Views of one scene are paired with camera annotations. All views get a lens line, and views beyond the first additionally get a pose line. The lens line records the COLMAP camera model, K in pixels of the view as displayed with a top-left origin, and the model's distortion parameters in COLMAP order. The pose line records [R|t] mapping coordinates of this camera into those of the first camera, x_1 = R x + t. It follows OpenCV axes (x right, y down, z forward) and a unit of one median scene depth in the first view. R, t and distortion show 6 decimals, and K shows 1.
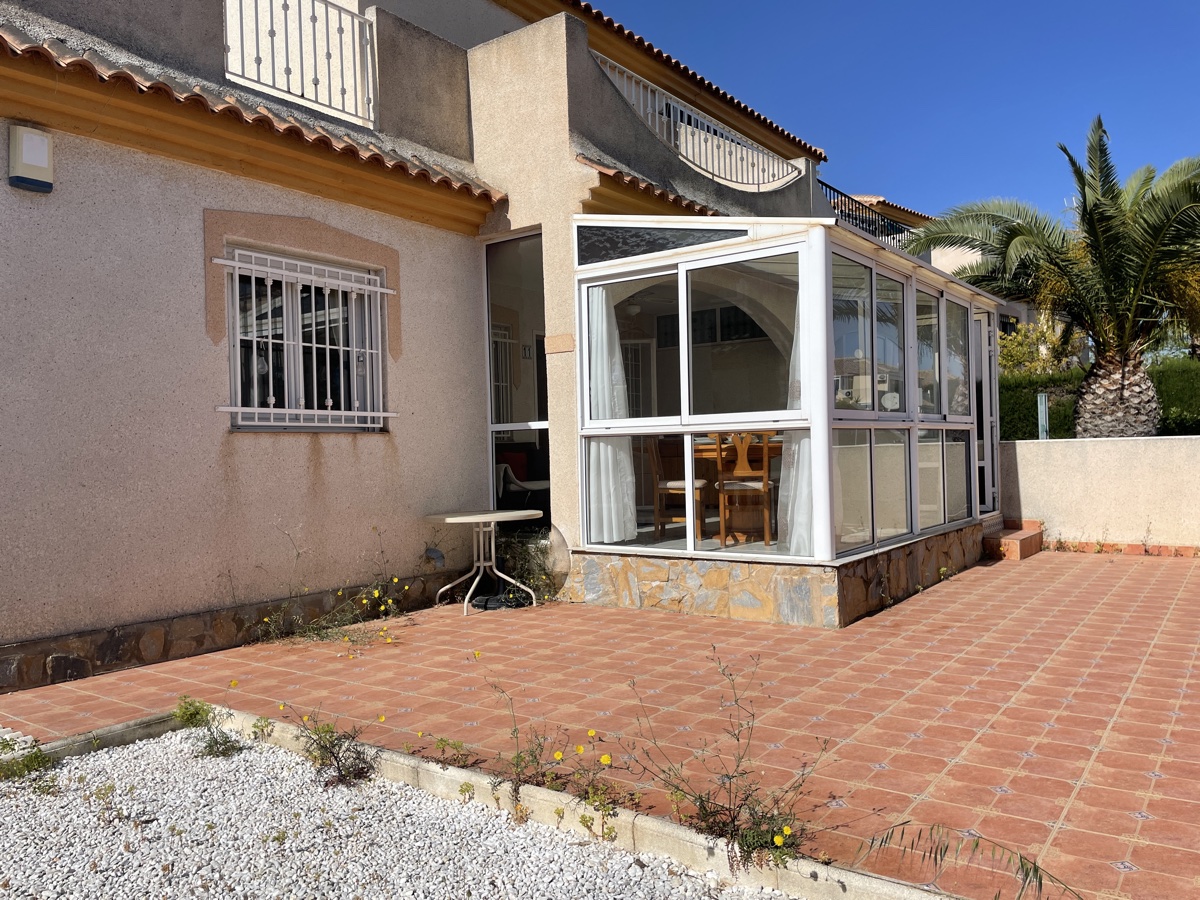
lens RADIAL K [[915.2, 0, 591.3], [0, 915.2, 434.8], [0, 0, 1]] dist [0.121221, -0.158711]
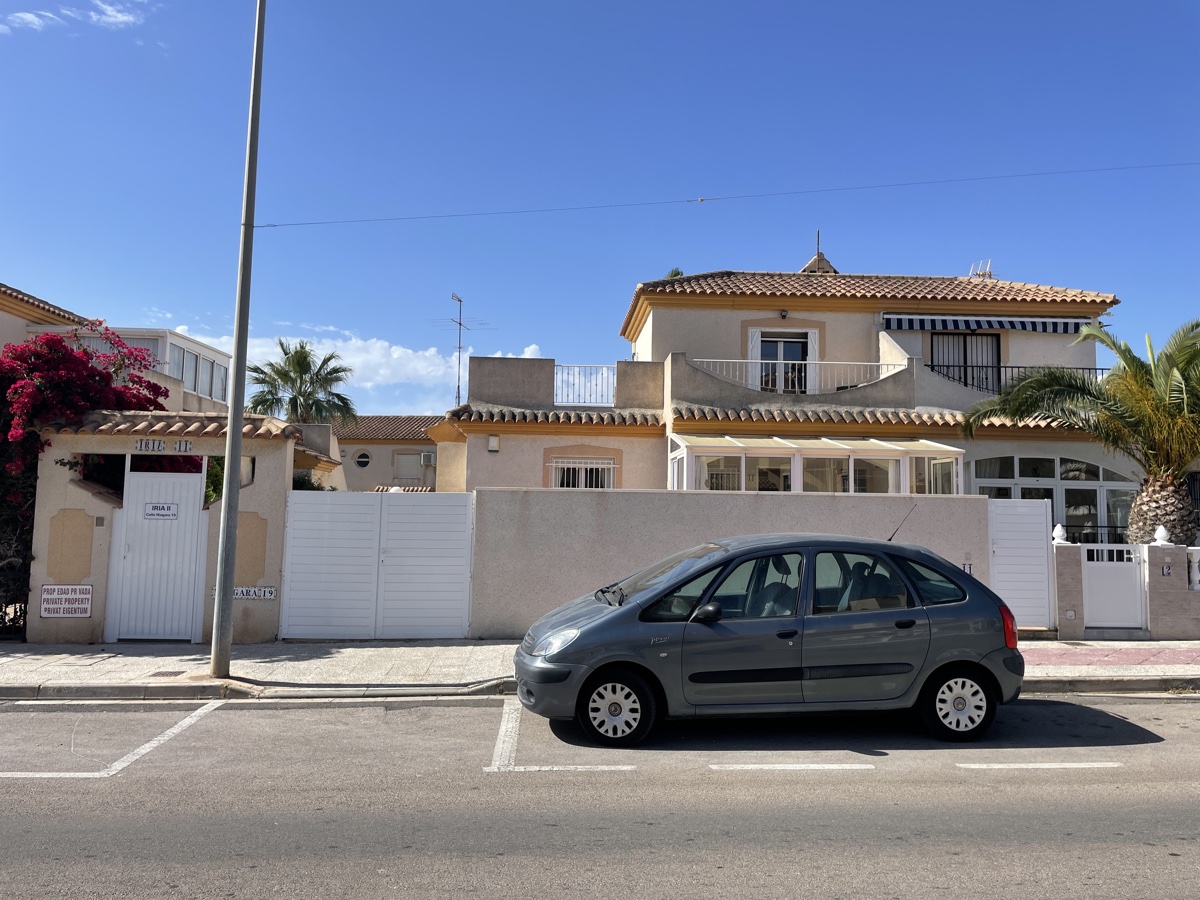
lens RADIAL K [[915.2, 0, 591.3], [0, 915.2, 434.8], [0, 0, 1]] dist [0.121221, -0.158711]
pose [[0.584806, -0.040839, -0.810145, 1.815214], [-0.020683, 0.997656, -0.065221, -0.069441], [0.810910, 0.054898, 0.582591, -0.577416]]
